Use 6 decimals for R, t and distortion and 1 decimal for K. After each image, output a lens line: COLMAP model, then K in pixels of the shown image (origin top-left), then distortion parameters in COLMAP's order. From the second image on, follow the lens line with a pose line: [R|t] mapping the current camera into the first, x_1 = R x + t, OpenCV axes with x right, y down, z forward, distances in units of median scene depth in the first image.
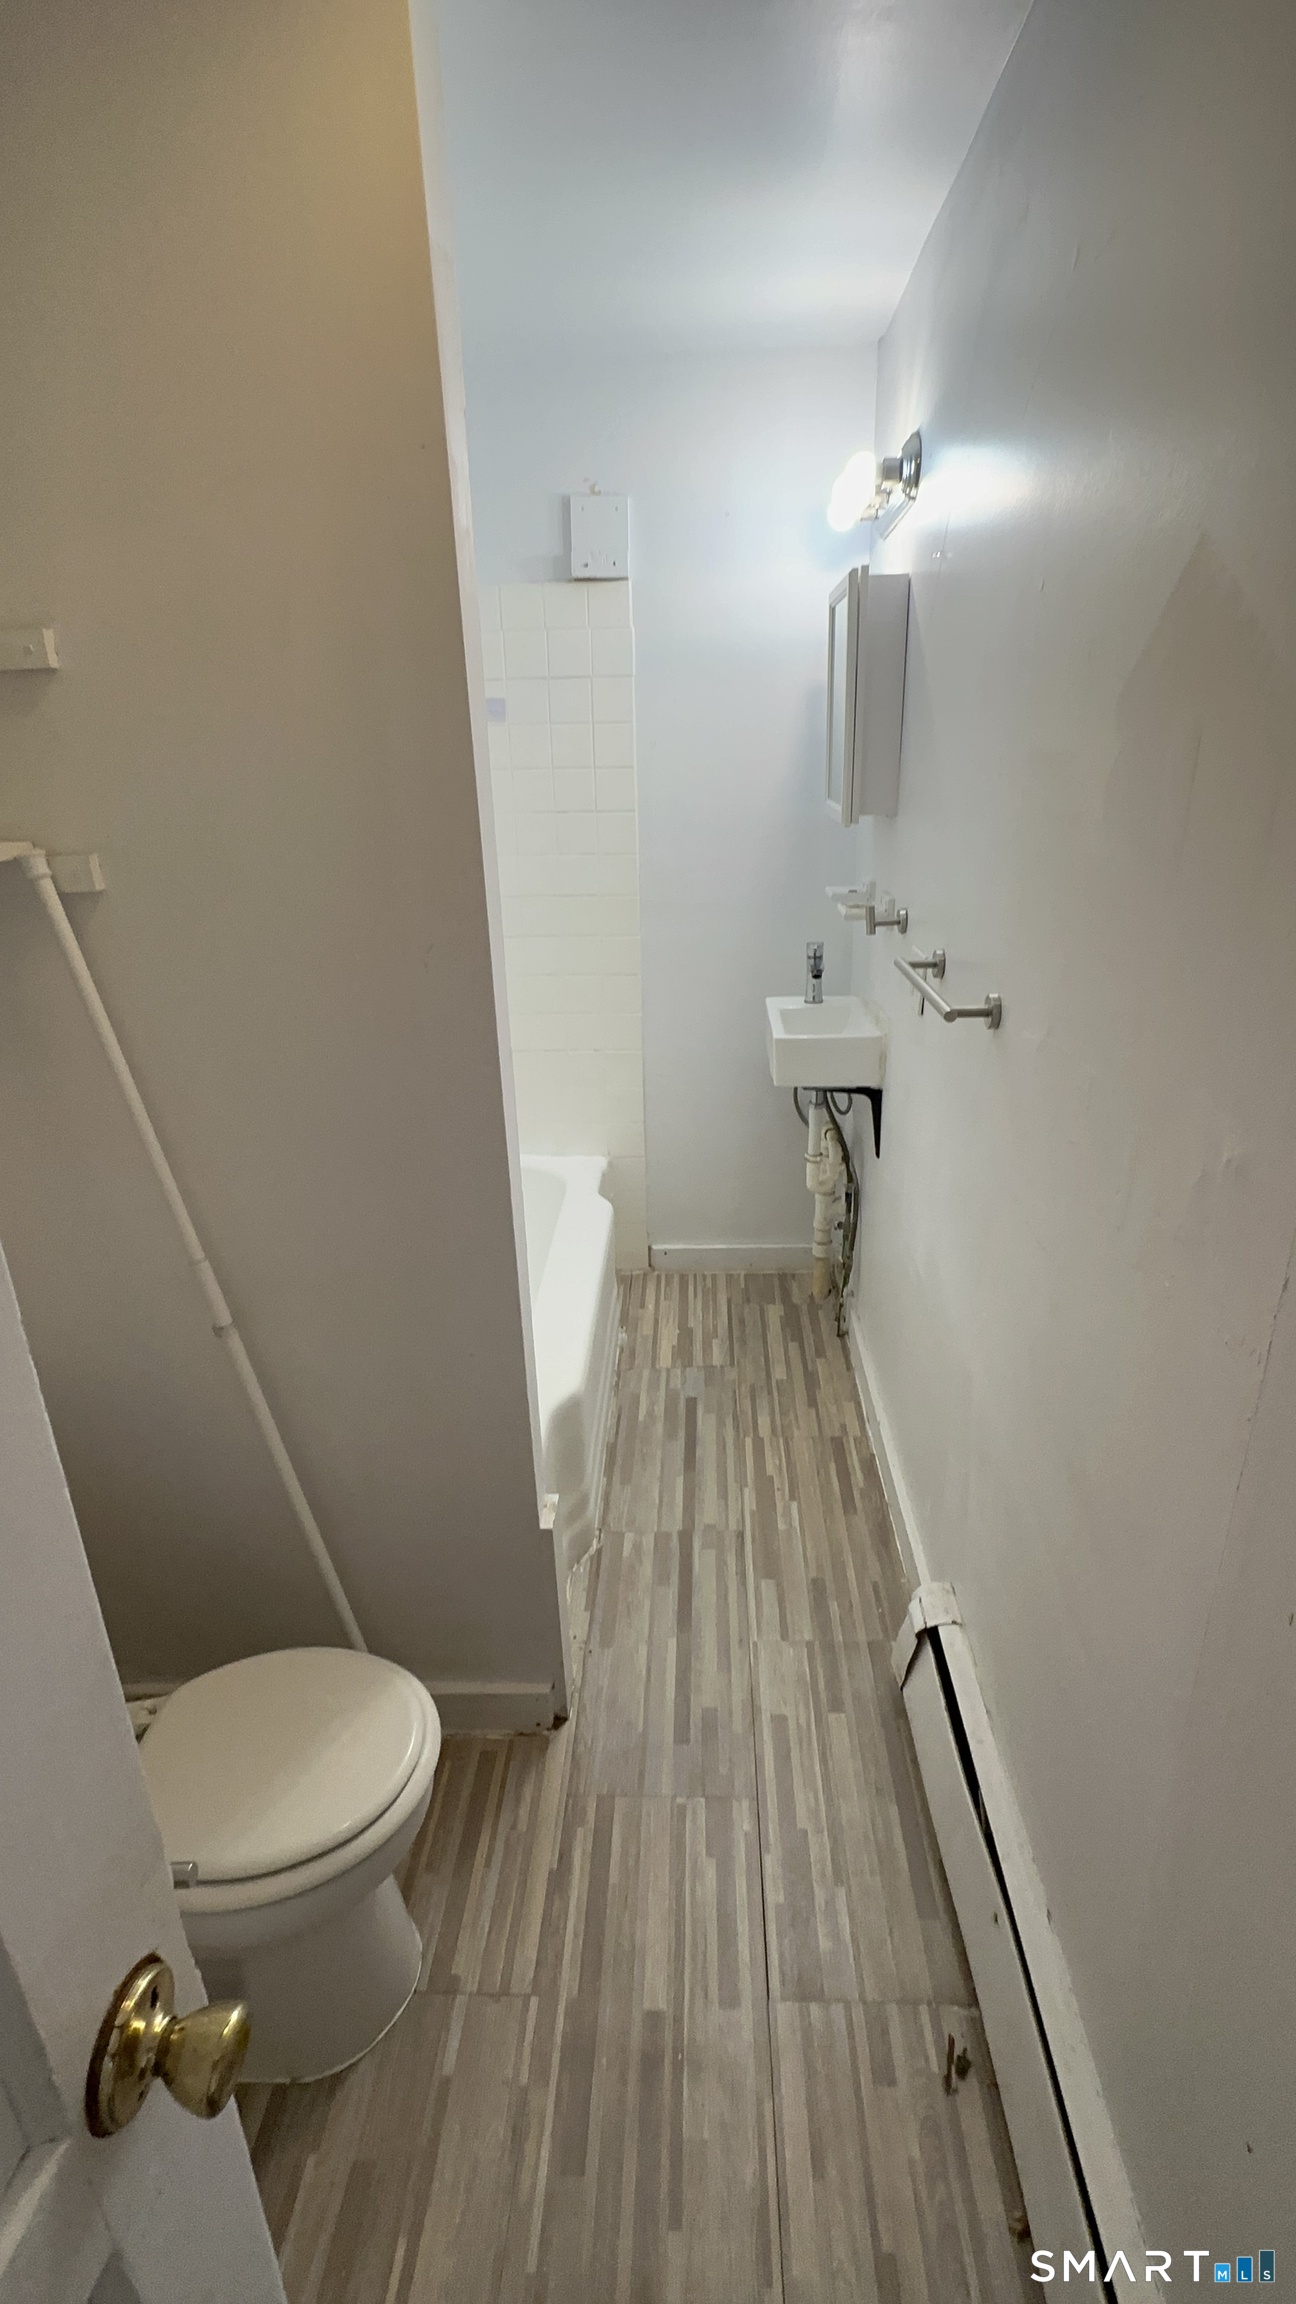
lens RADIAL K [[1051.1, 0, 648.1], [0, 1051.1, 1149.1], [0, 0, 1]] dist [-0.002855, 0.000576]
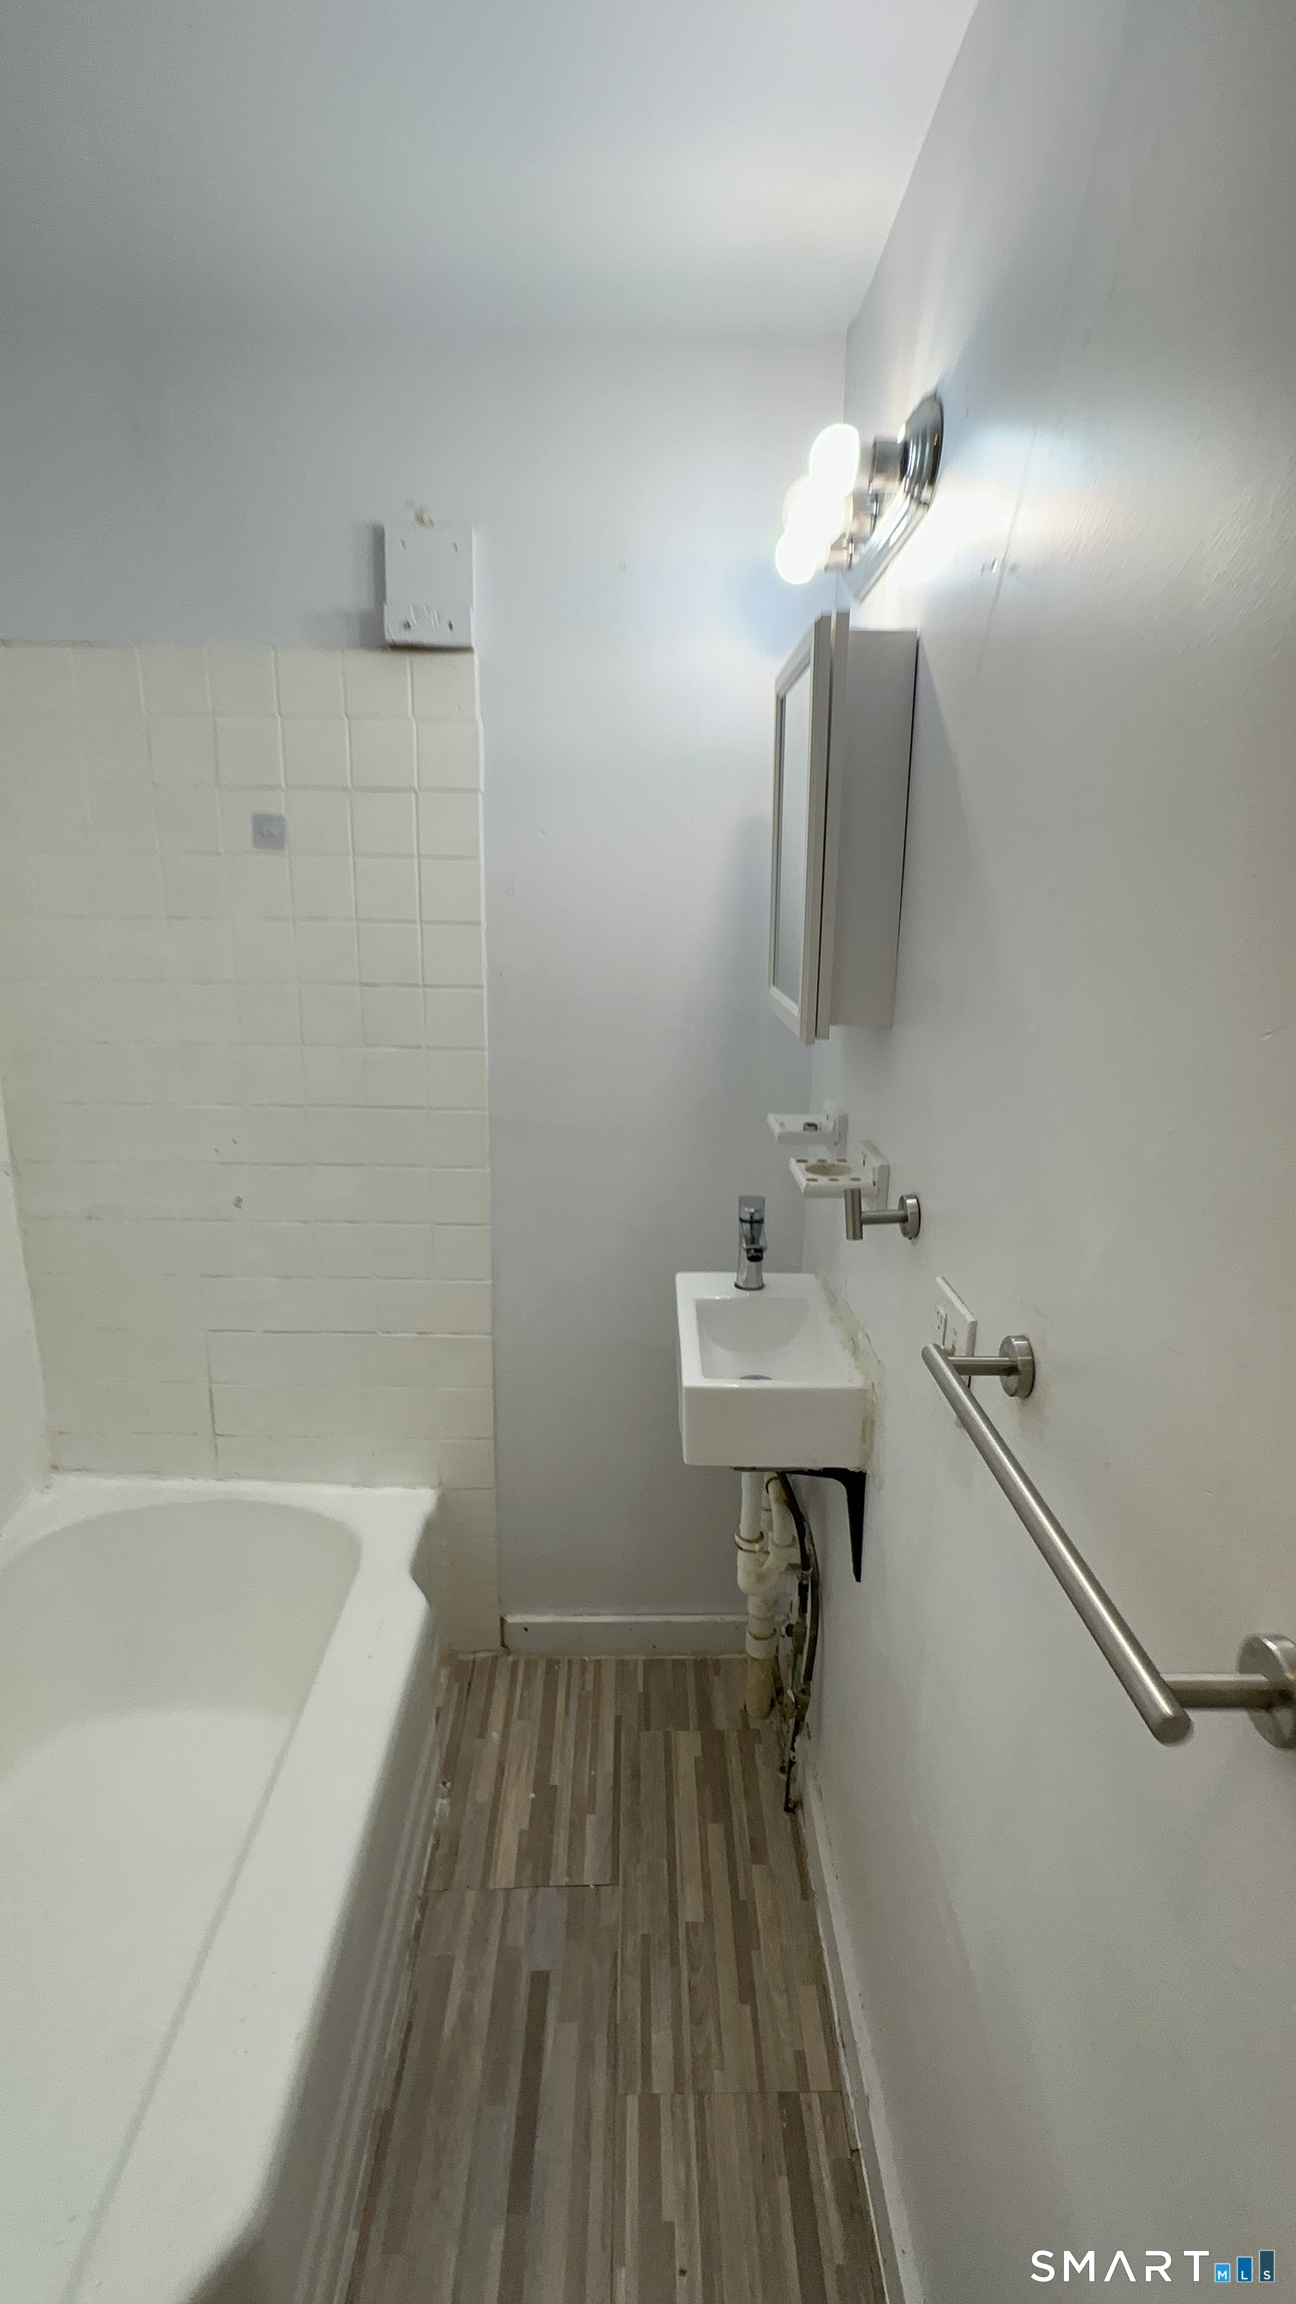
lens RADIAL K [[1051.1, 0, 648.1], [0, 1051.1, 1149.1], [0, 0, 1]] dist [-0.002855, 0.000576]
pose [[0.997684, 0.021776, 0.064445, 0.053689], [-0.013878, 0.992608, -0.120566, -0.149073], [-0.066594, 0.119393, 0.990611, 0.365878]]
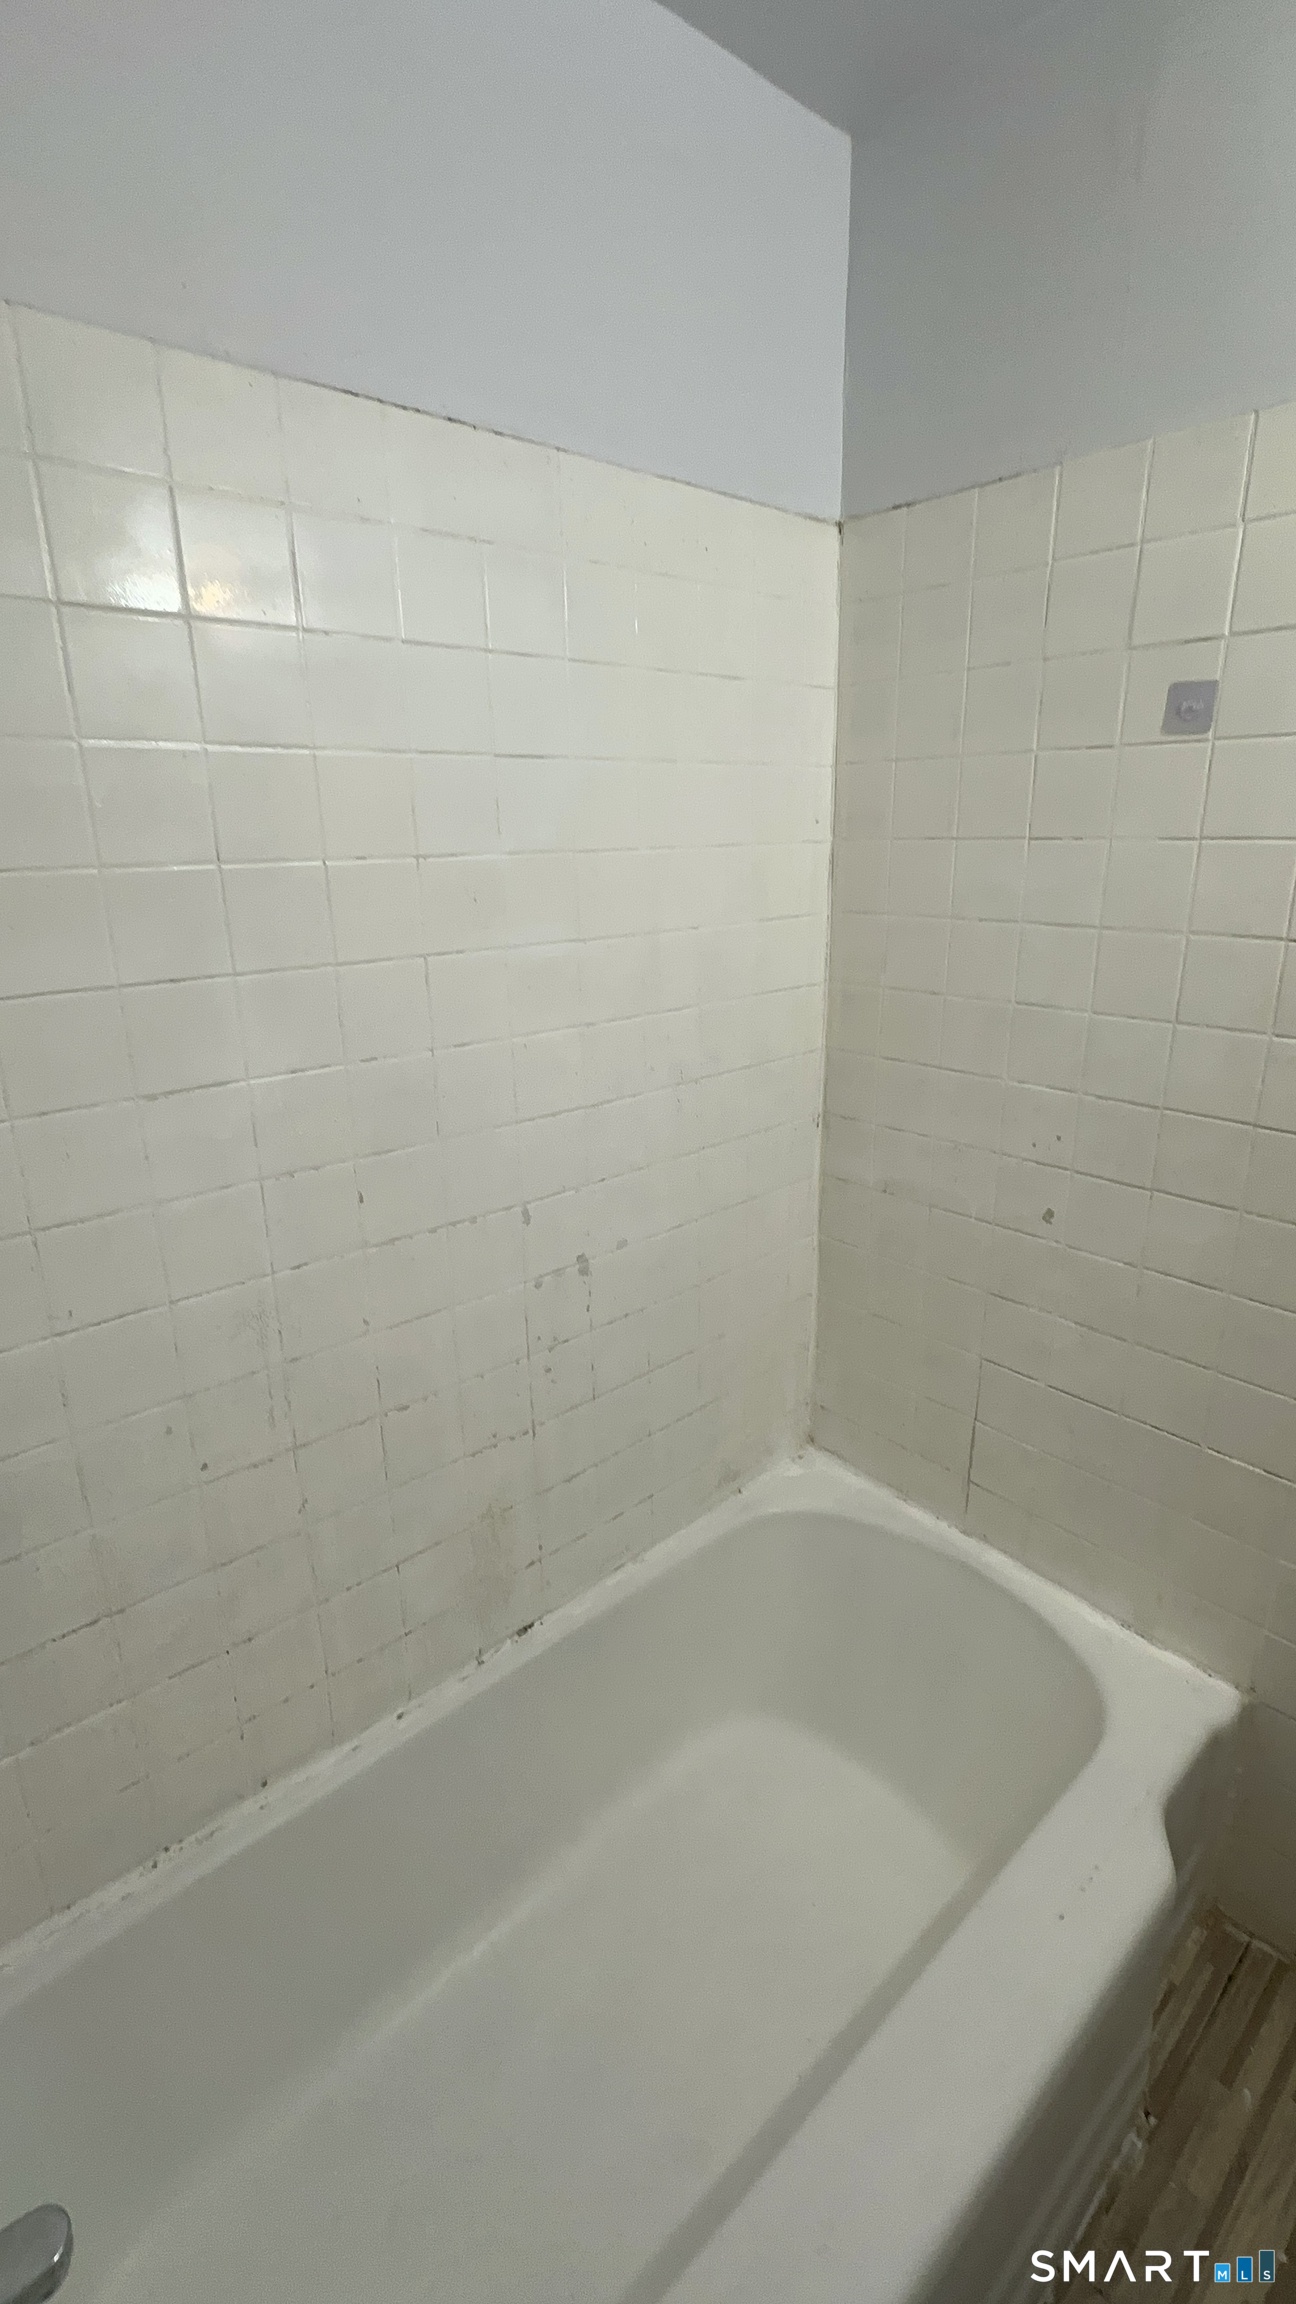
lens RADIAL K [[1051.1, 0, 648.1], [0, 1051.1, 1149.1], [0, 0, 1]] dist [-0.002855, 0.000576]
pose [[0.703434, 0.224330, -0.674431, 0.036486], [-0.256560, 0.965052, 0.053405, -0.205729], [0.662841, 0.135465, 0.736404, 0.554211]]
